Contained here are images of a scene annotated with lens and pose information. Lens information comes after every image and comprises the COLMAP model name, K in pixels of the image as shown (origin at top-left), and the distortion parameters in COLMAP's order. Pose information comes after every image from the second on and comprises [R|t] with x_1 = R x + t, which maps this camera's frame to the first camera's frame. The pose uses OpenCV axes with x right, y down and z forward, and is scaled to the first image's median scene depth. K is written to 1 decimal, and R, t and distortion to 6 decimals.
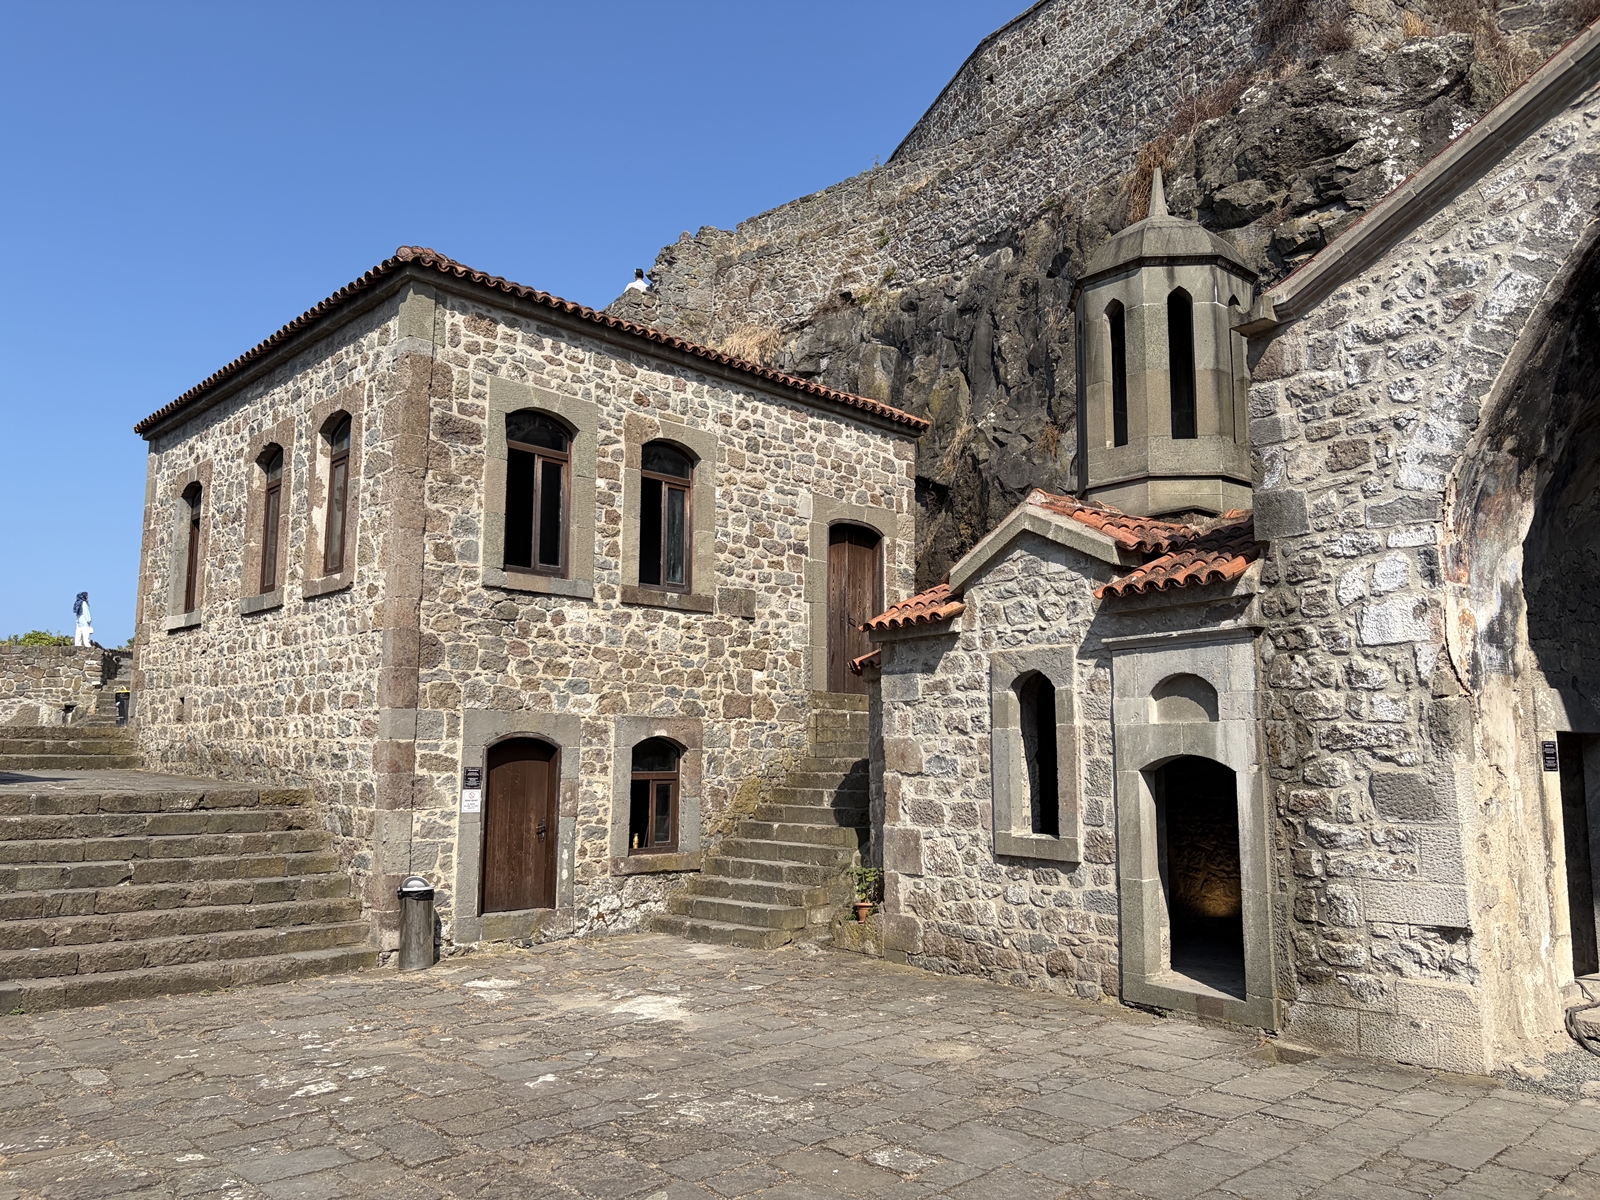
lens RADIAL K [[1215.2, 0, 791.0], [0, 1215.2, 602.0], [0, 0, 1]] dist [0.077857, -0.075399]
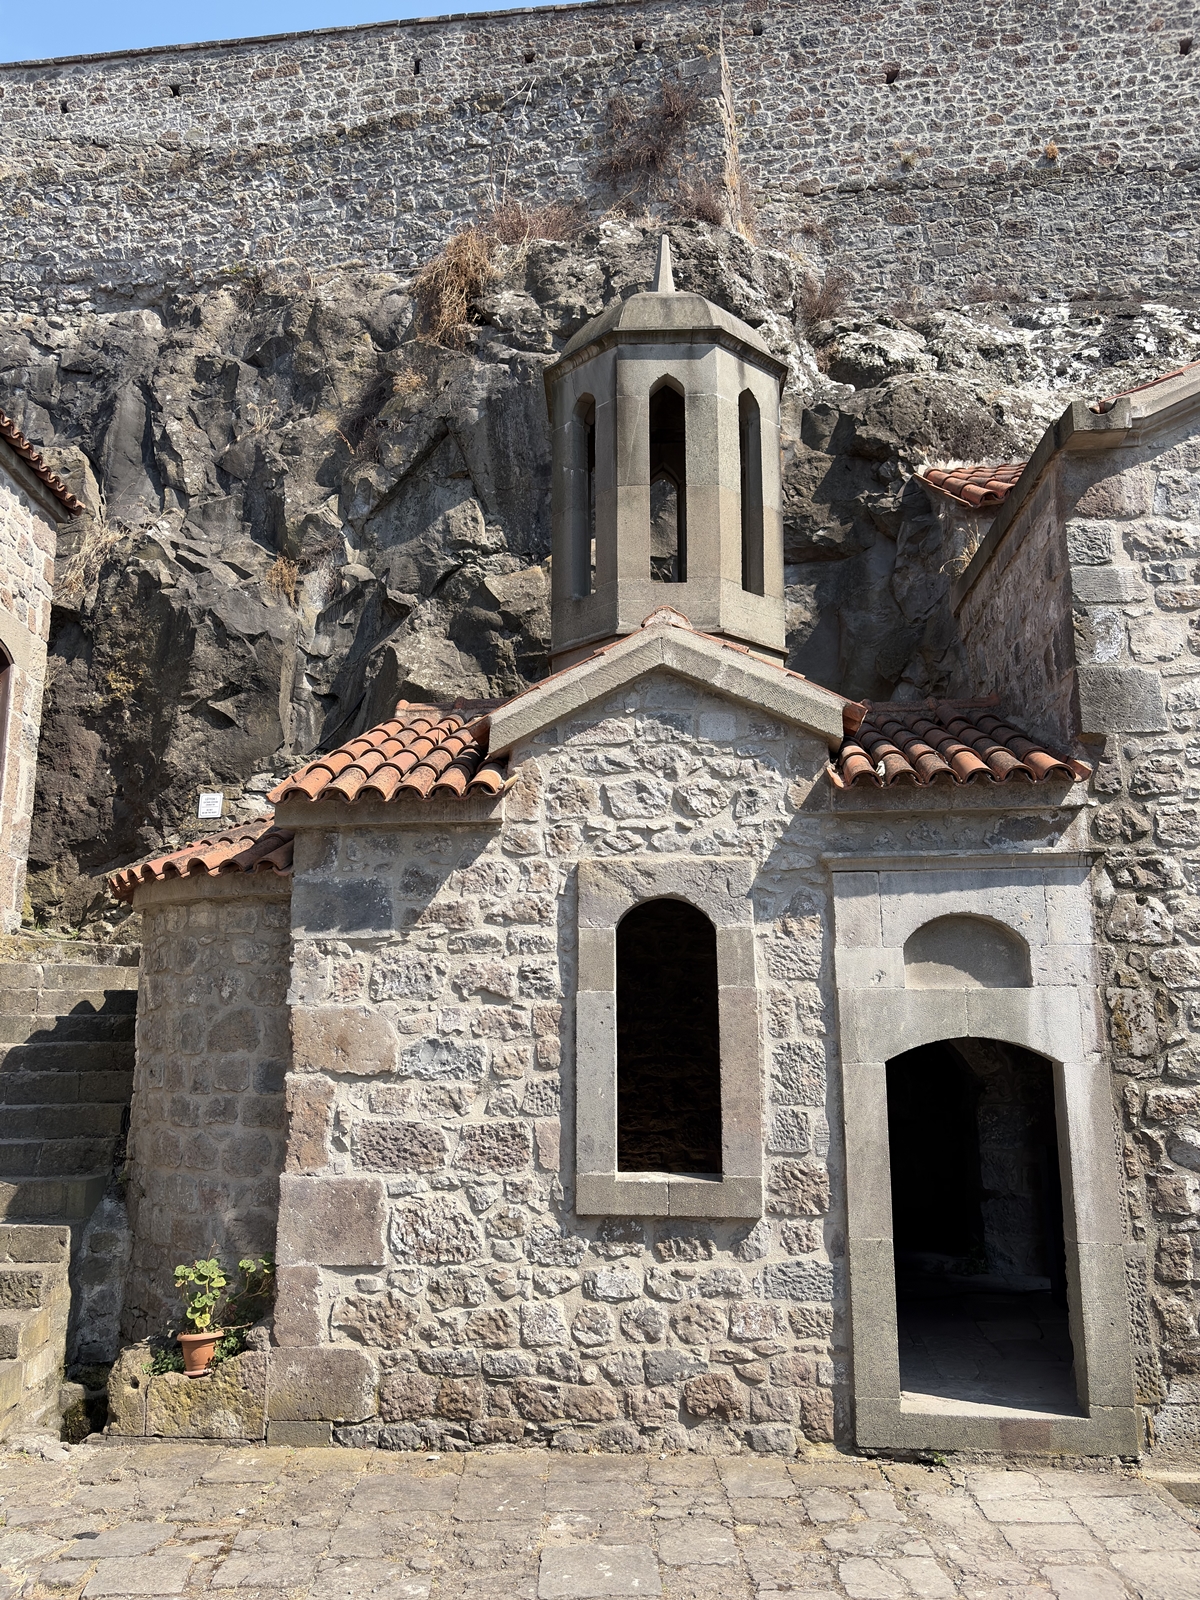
lens RADIAL K [[1215.2, 0, 605.3], [0, 1215.2, 808.0], [0, 0, 1]] dist [0.077857, -0.075399]
pose [[0.667109, 0.122929, 0.734748, -0.259103], [-0.091556, 0.992343, -0.082899, 0.062646], [-0.739313, -0.011968, 0.673256, 0.590446]]
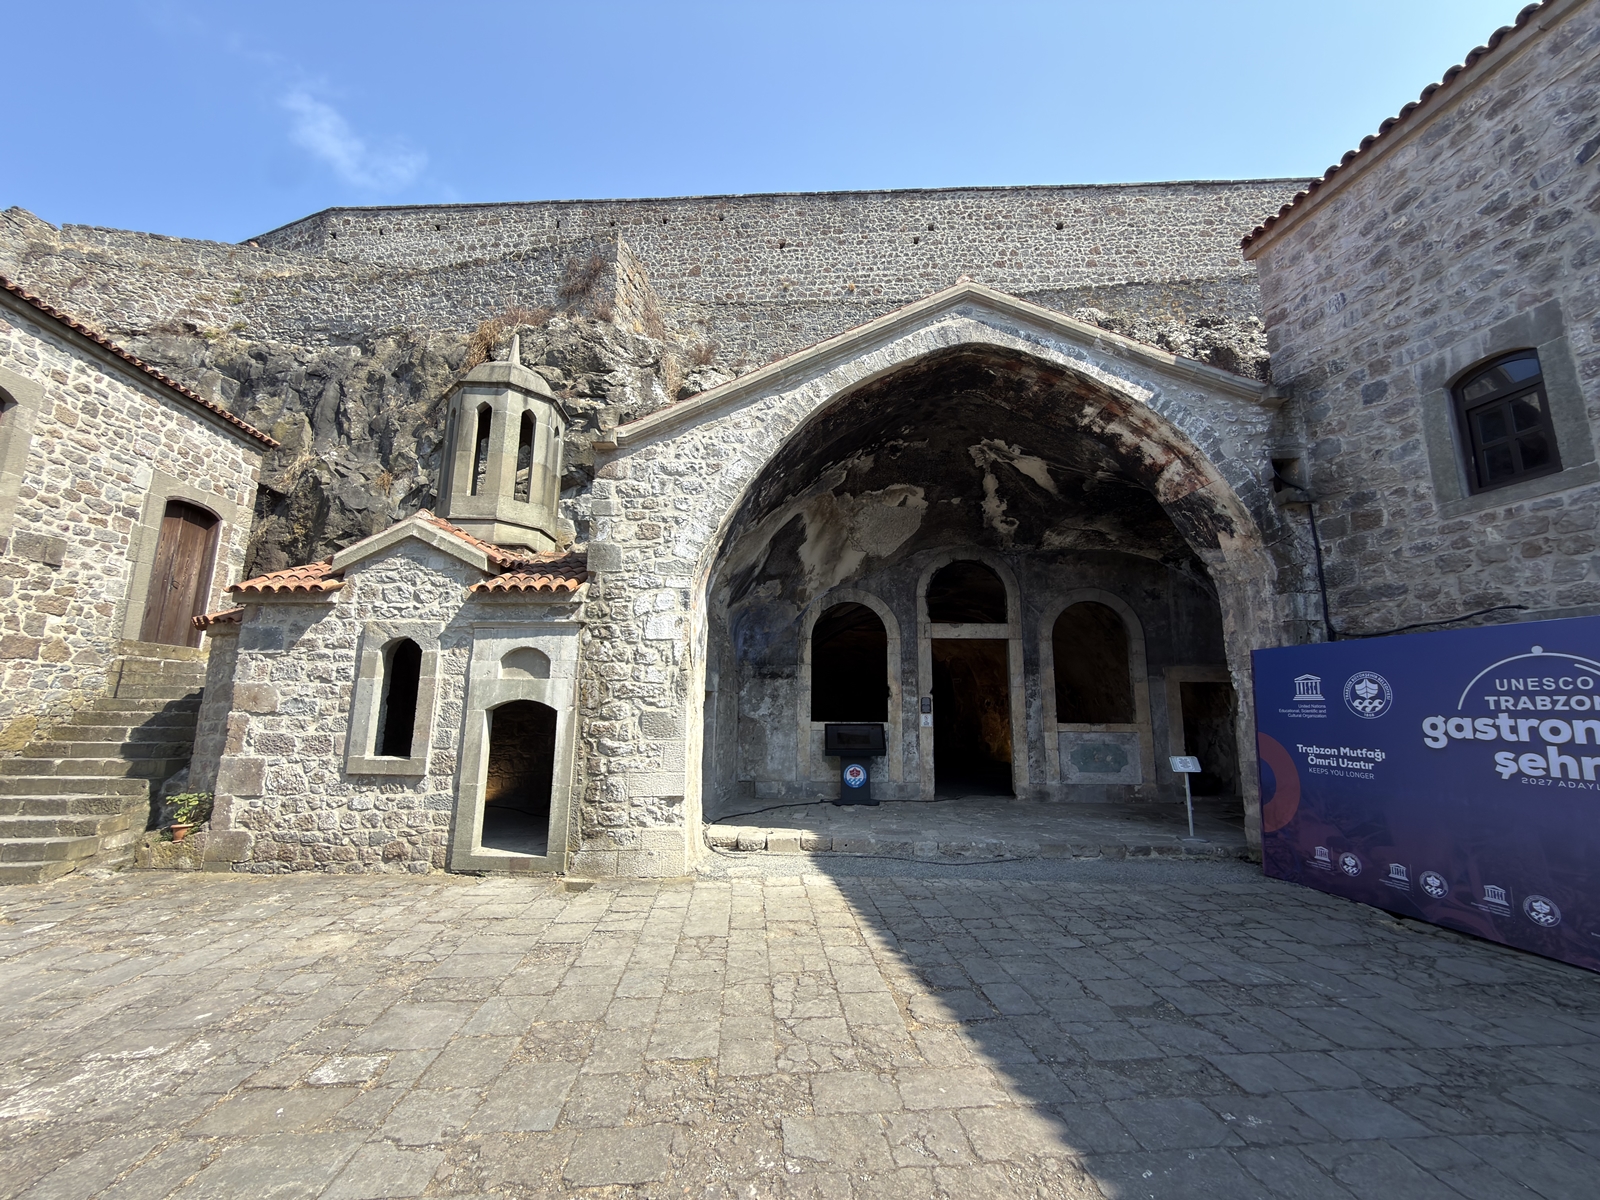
lens RADIAL K [[642.7, 0, 805.5], [0, 642.7, 598.9], [0, 0, 1]] dist [0.000062, 0.000971]
pose [[0.615279, 0.135893, 0.776508, -0.088039], [-0.111915, 0.990110, -0.084596, 0.022872], [-0.780325, -0.034853, 0.624403, 0.185482]]
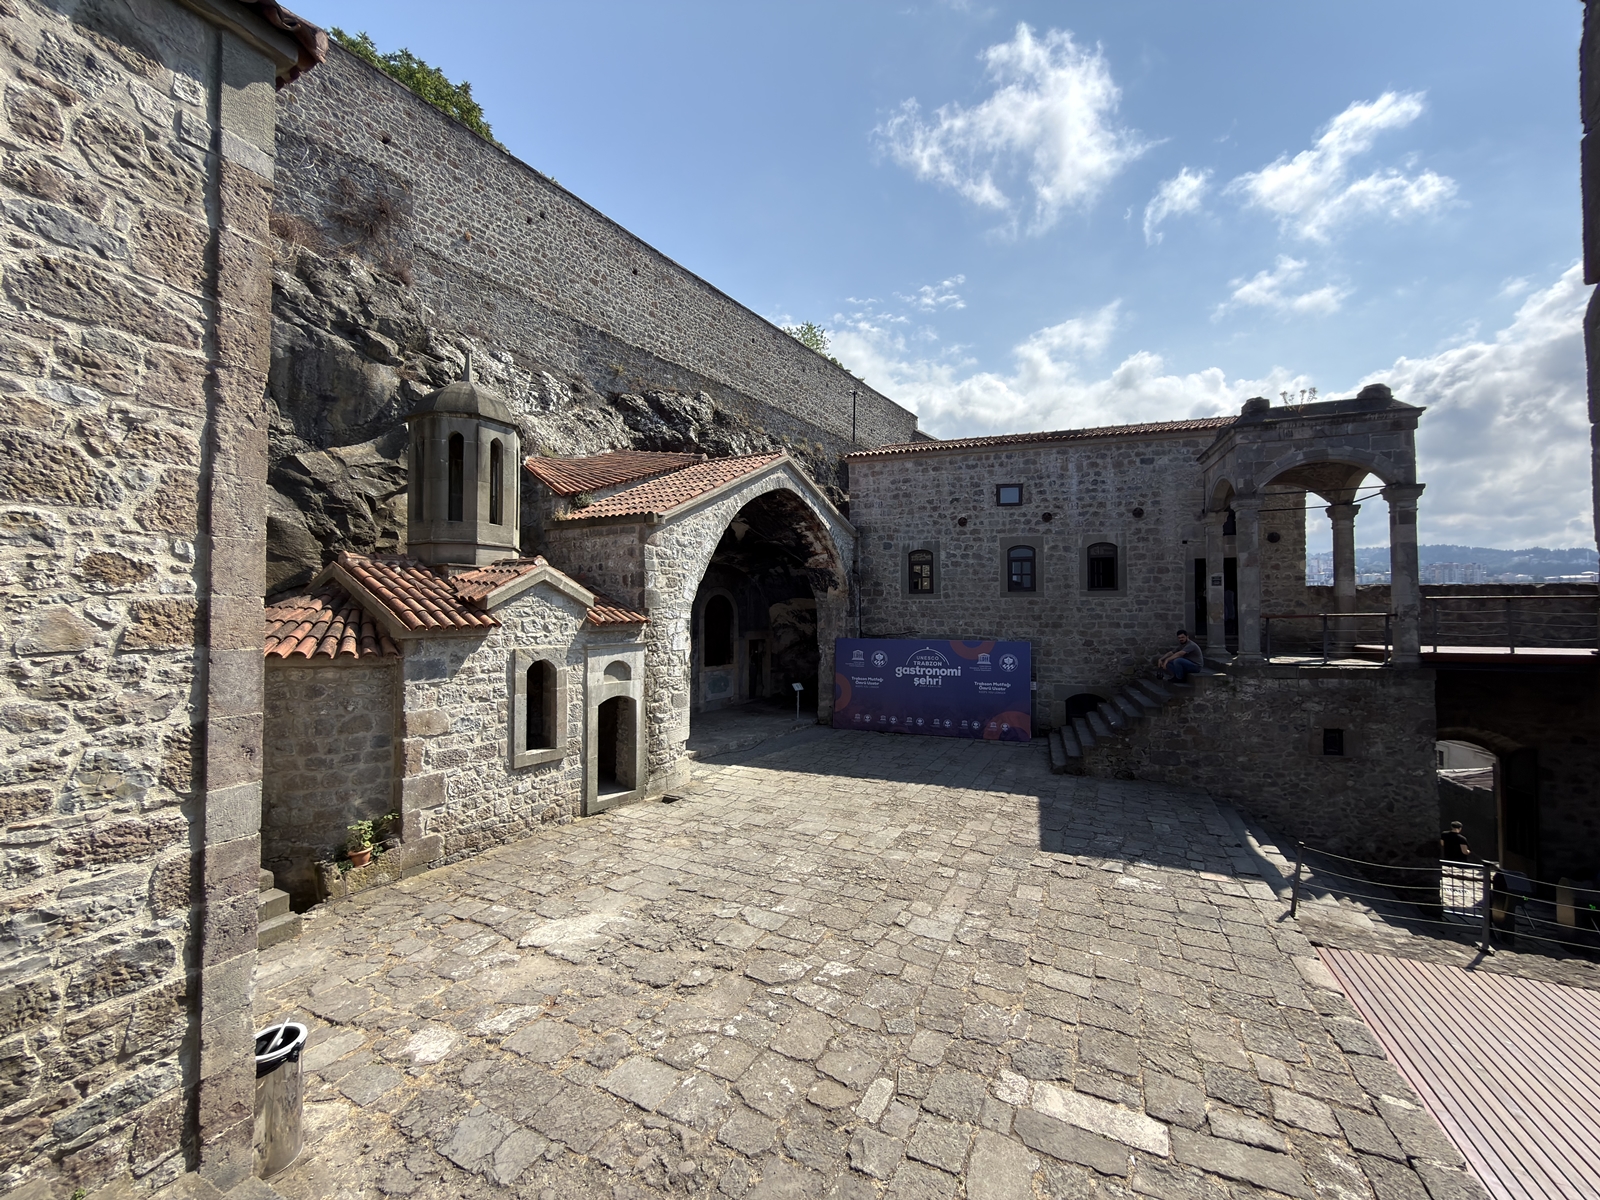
lens RADIAL K [[642.7, 0, 800.5], [0, 642.7, 601.5], [0, 0, 1]] dist [0.000062, 0.000971]
pose [[-0.360850, 0.010431, 0.932566, -0.784006], [-0.126984, 0.990076, -0.060210, -0.019140], [-0.923939, -0.140148, -0.355944, 0.954819]]
